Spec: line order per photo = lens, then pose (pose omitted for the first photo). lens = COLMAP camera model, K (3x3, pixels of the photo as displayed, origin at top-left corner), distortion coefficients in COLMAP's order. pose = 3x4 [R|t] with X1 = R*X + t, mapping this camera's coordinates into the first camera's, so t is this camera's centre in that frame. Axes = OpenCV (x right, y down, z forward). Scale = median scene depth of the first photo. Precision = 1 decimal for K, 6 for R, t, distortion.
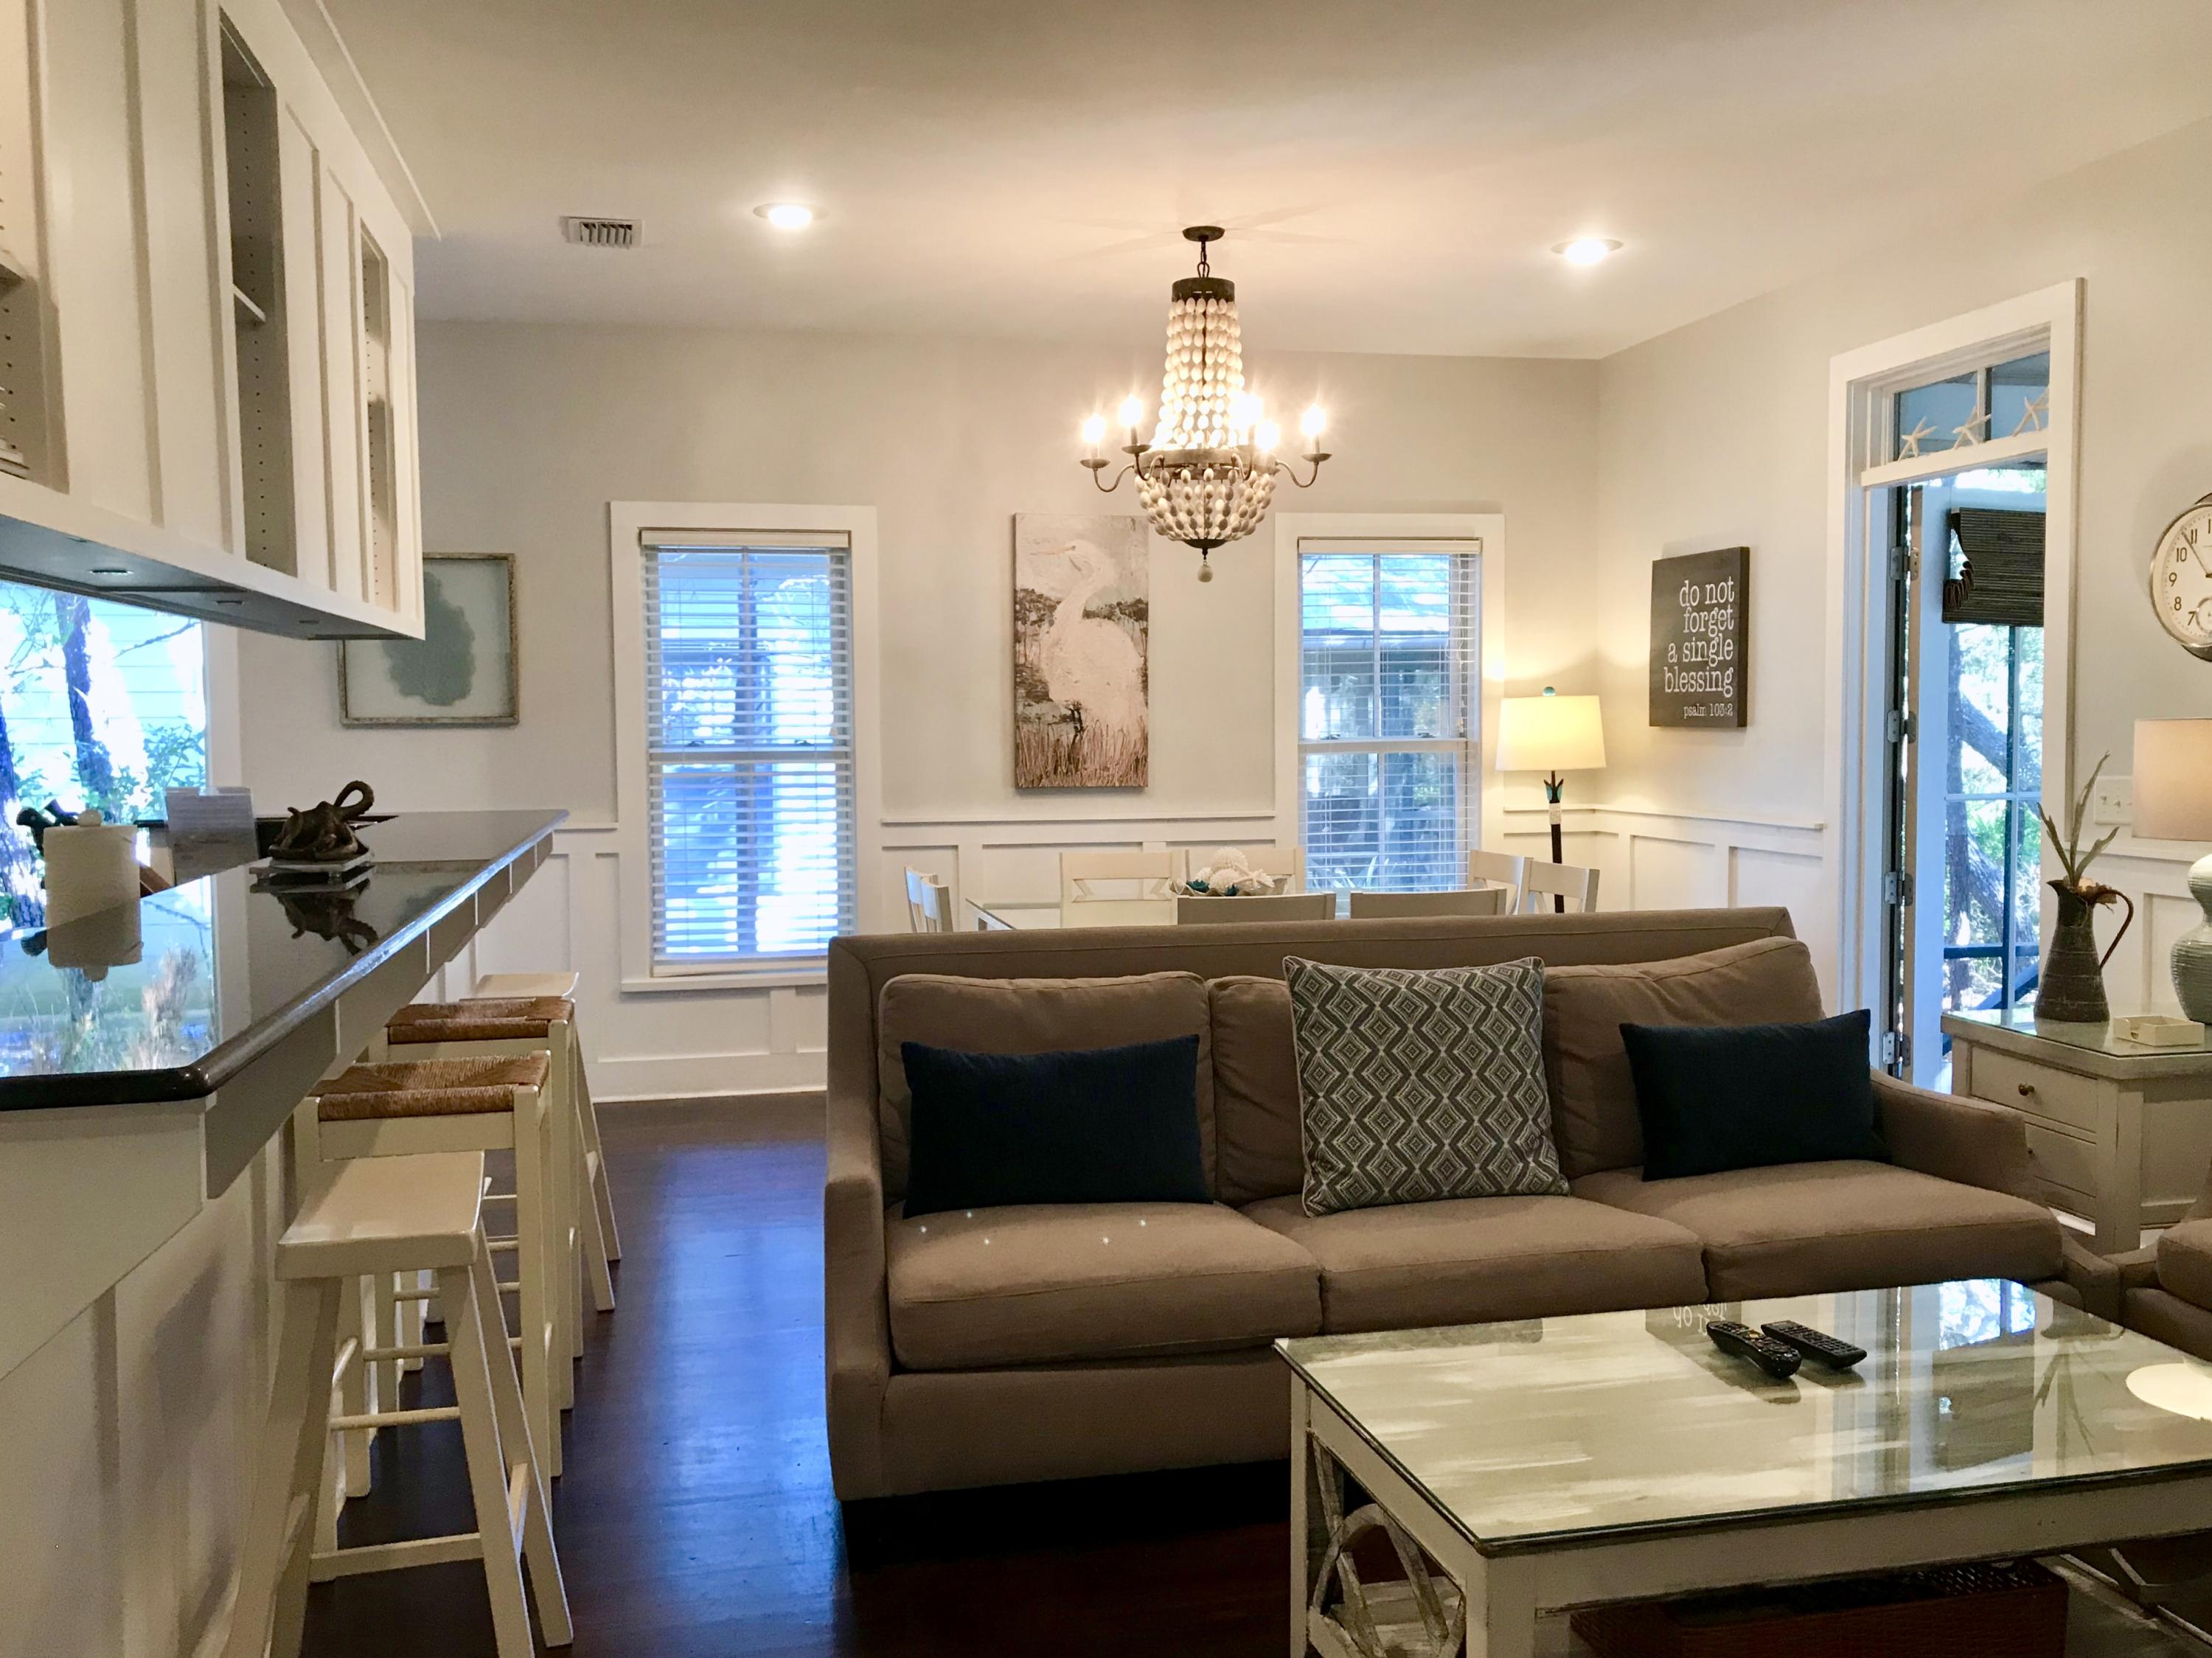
lens RADIAL K [[1846.9, 0, 1104.8], [0, 1846.9, 806.5], [0, 0, 1]] dist [0.177302, -0.002352]
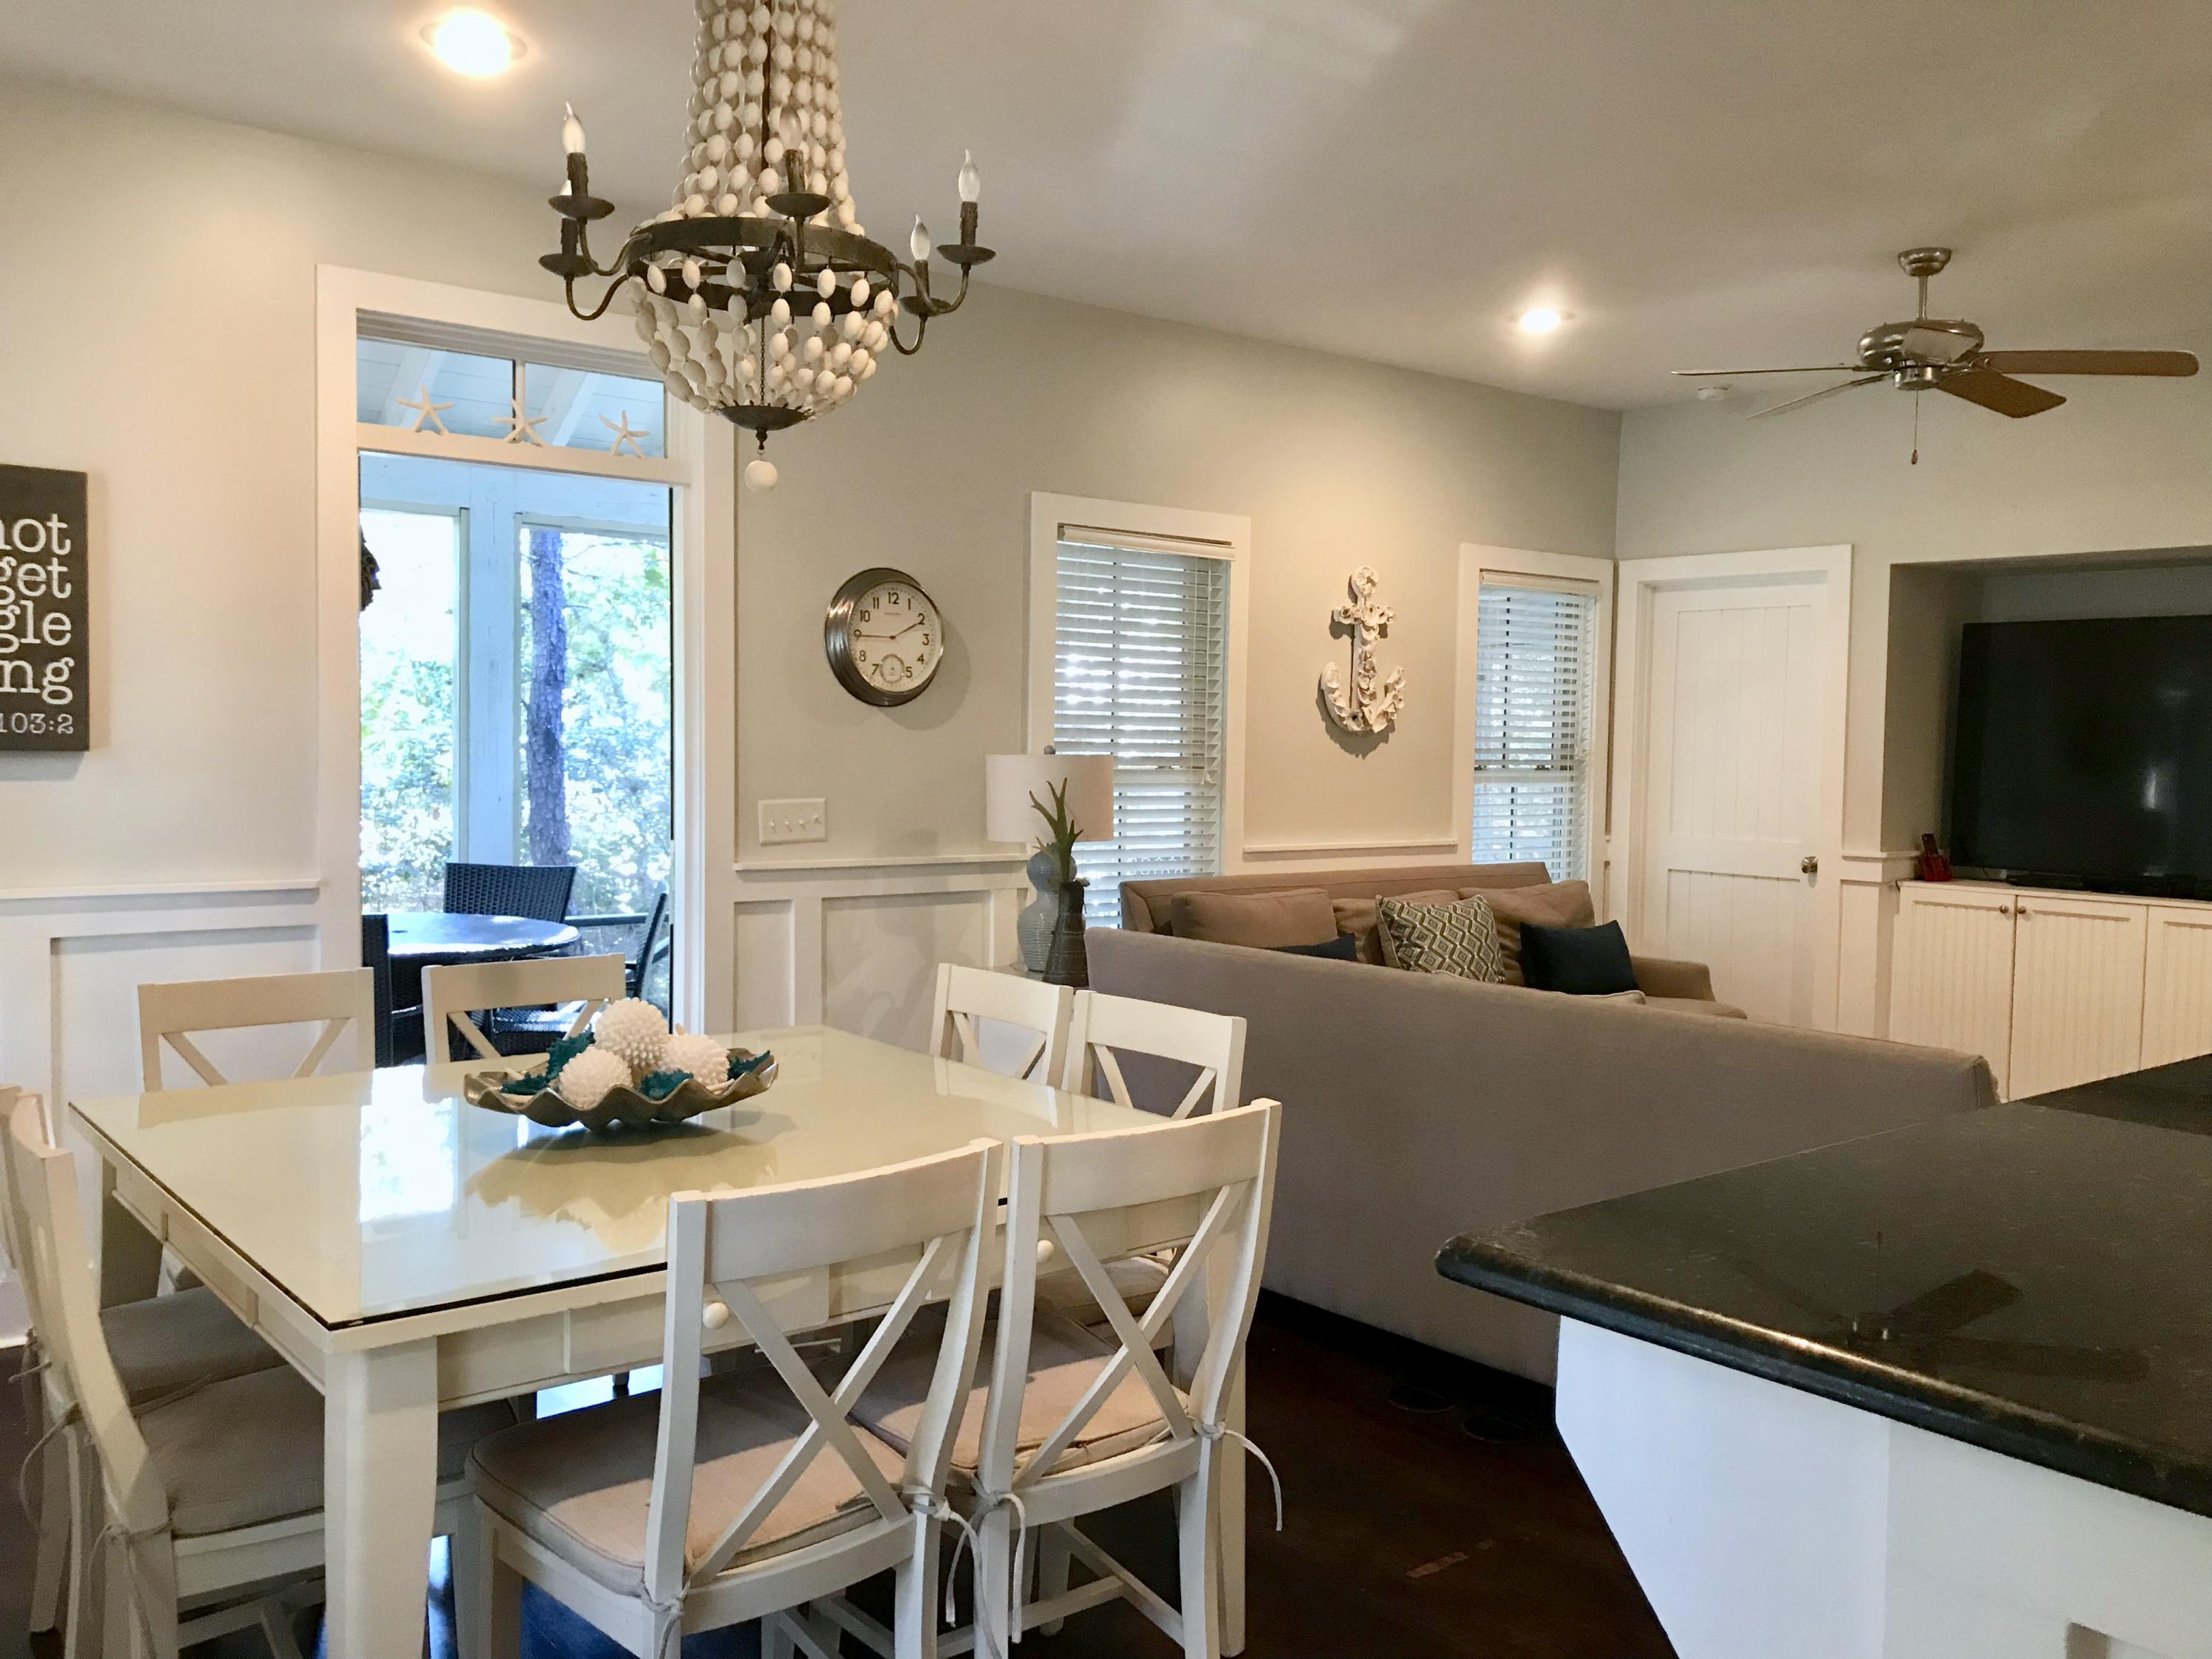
lens RADIAL K [[1793.9, 0, 1091.1], [0, 1793.9, 829.3], [0, 0, 1]] dist [0.028600, -0.002359]
pose [[-0.438710, -0.052123, 0.897116, -0.345720], [0.023325, 0.997320, 0.069351, -0.046695], [-0.898326, 0.051350, -0.436318, 0.889367]]
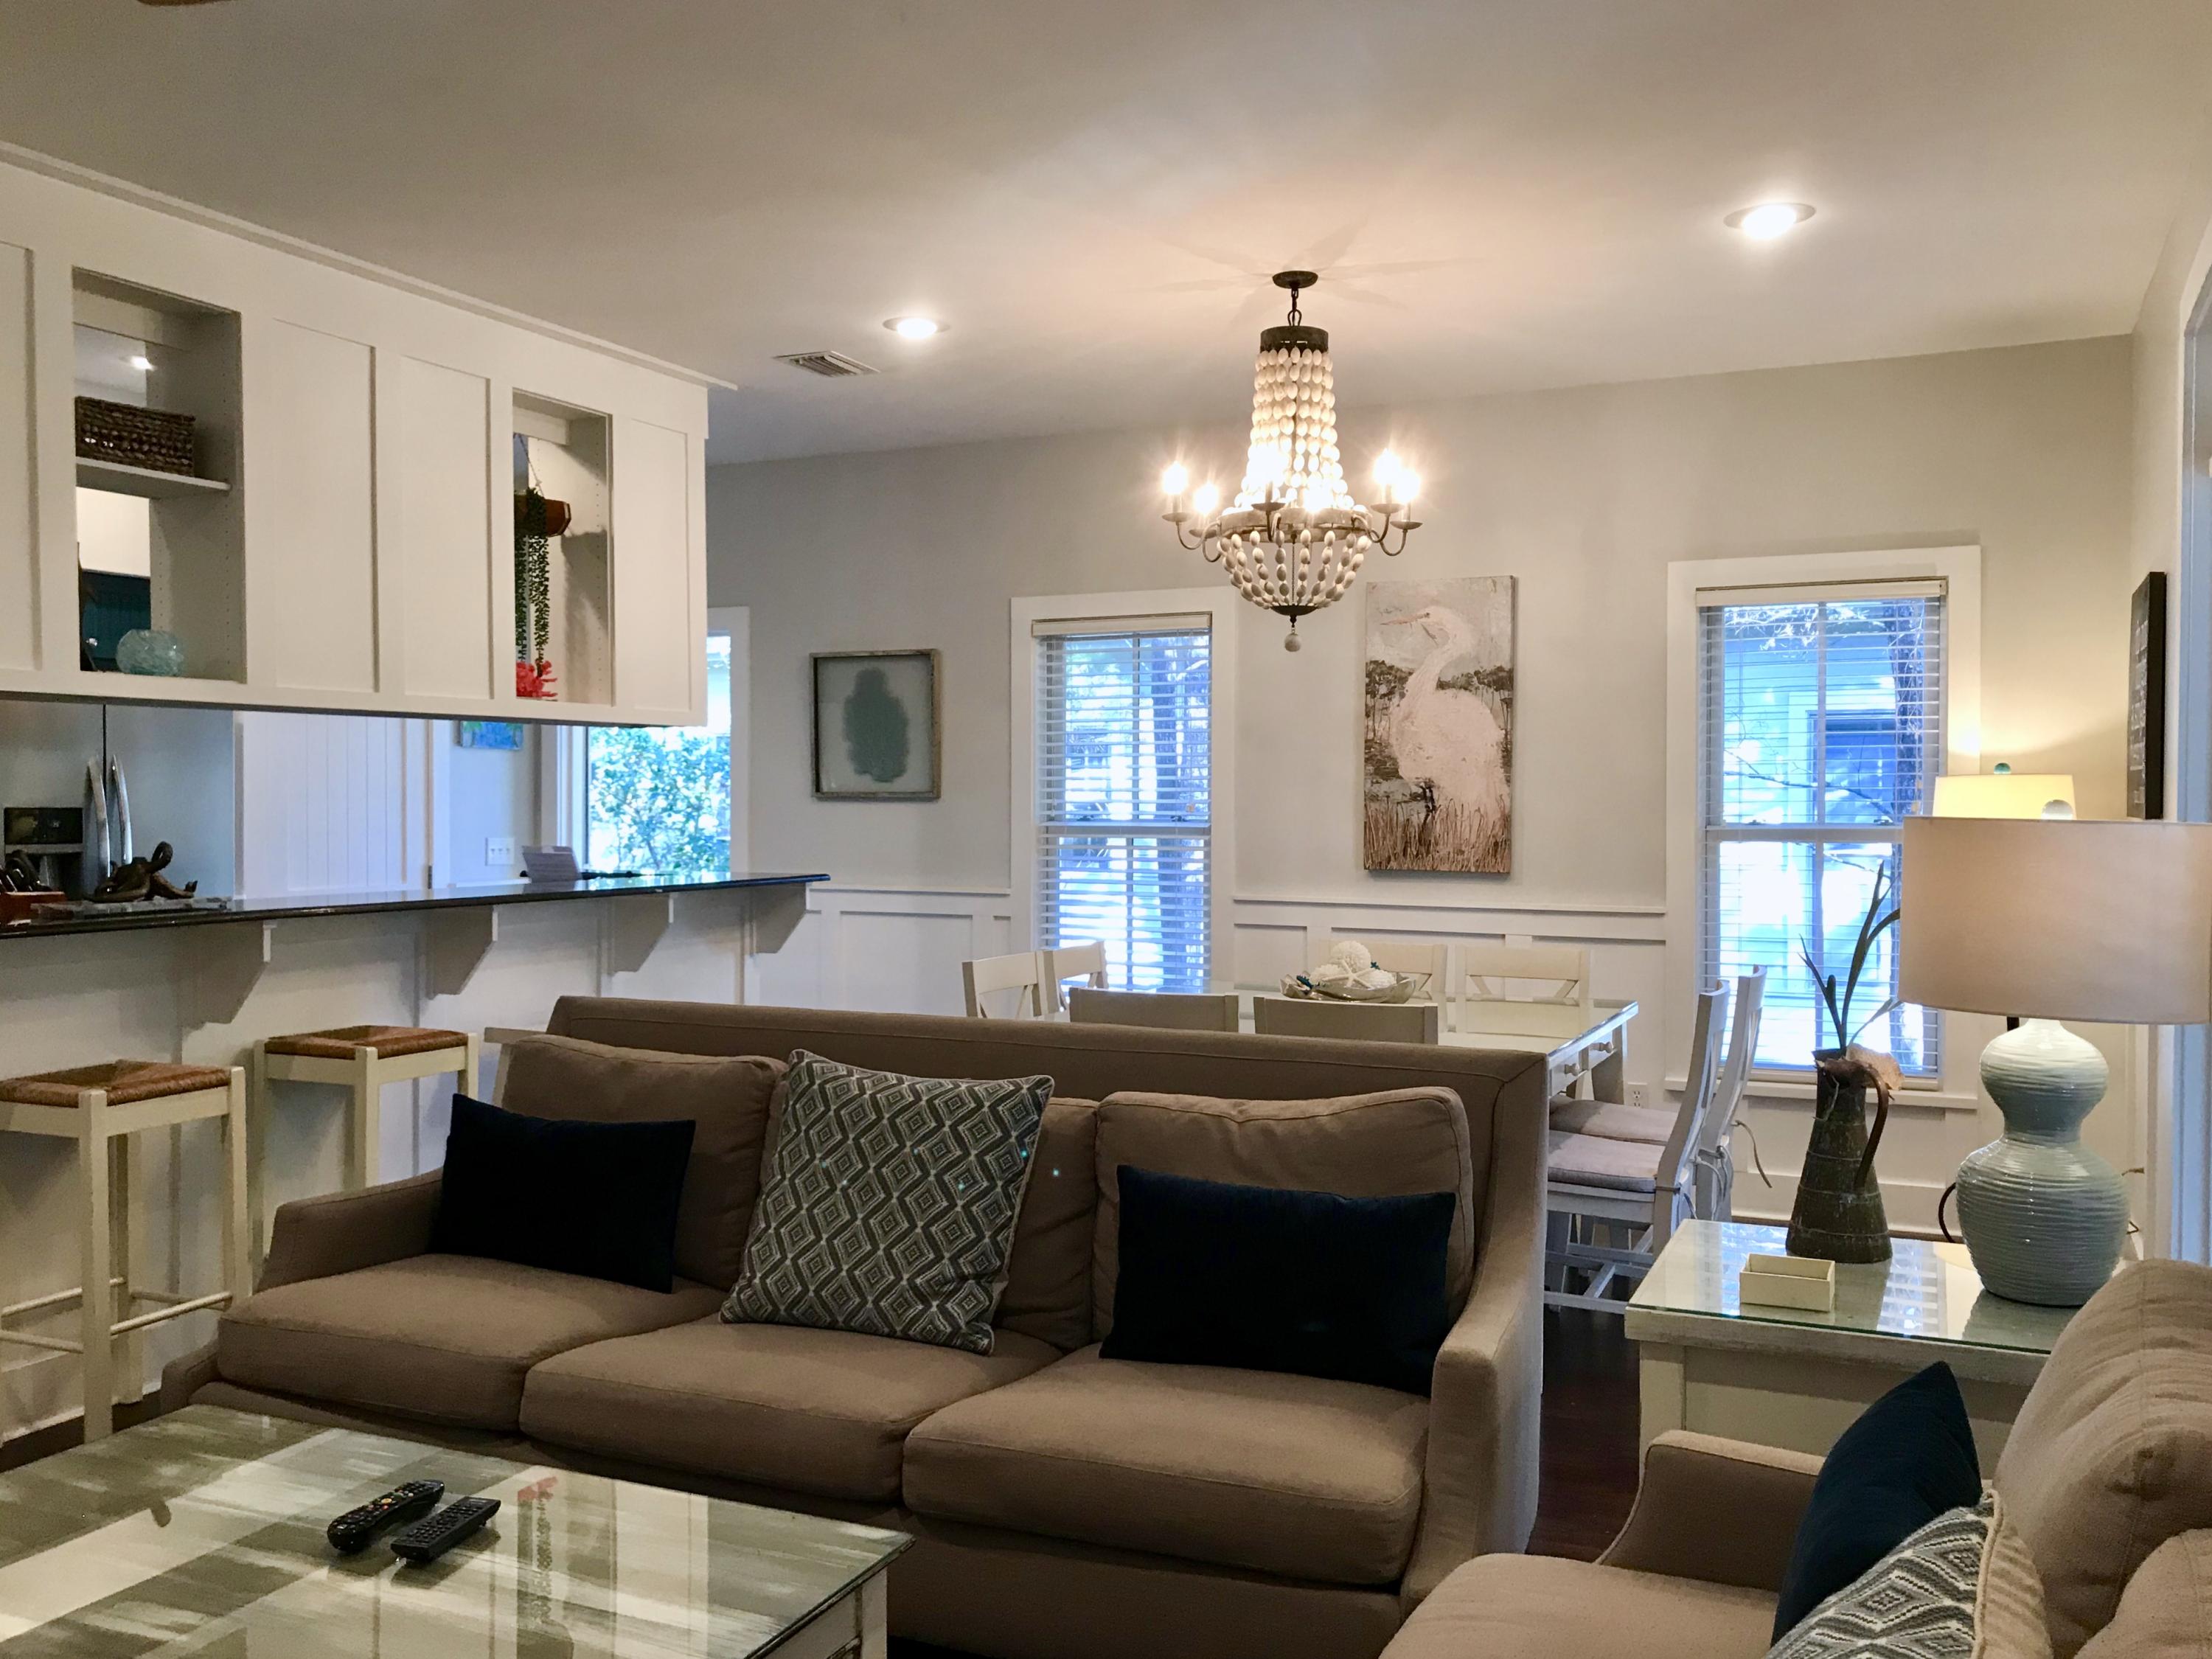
lens RADIAL K [[1793.9, 0, 1091.1], [0, 1793.9, 829.3], [0, 0, 1]] dist [0.028600, -0.002359]
pose [[0.798166, 0.020909, -0.602075, 0.399317], [-0.035767, 0.999279, -0.012713, -0.014128], [0.601375, 0.031681, 0.798338, 0.179793]]
